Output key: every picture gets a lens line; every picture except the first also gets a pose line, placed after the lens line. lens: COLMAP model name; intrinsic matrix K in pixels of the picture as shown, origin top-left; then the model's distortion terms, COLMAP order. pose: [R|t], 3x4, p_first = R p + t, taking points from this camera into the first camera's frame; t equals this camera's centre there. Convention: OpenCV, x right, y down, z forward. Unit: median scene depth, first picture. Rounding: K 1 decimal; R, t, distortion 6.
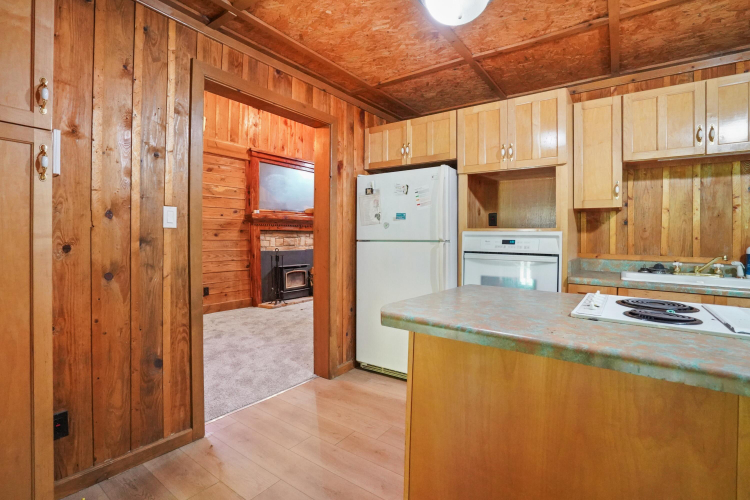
lens RADIAL K [[346.8, 0, 383.5], [0, 346.8, 233.6], [0, 0, 1]] dist [-0.043863, 0.013615]
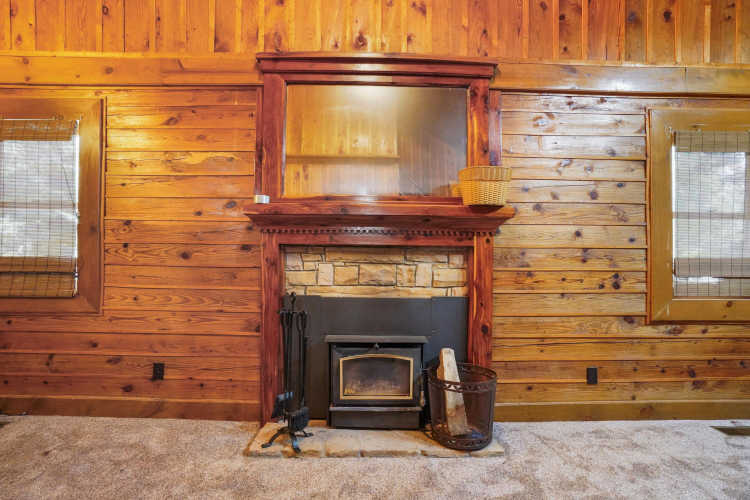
lens RADIAL K [[346.8, 0, 373.1], [0, 346.8, 250.3], [0, 0, 1]] dist [-0.043863, 0.013615]
pose [[0.582111, 0.000656, -0.813109, 0.043571], [-0.004465, 0.999987, -0.002390, -0.002995], [0.813097, 0.005021, 0.582107, 0.836193]]
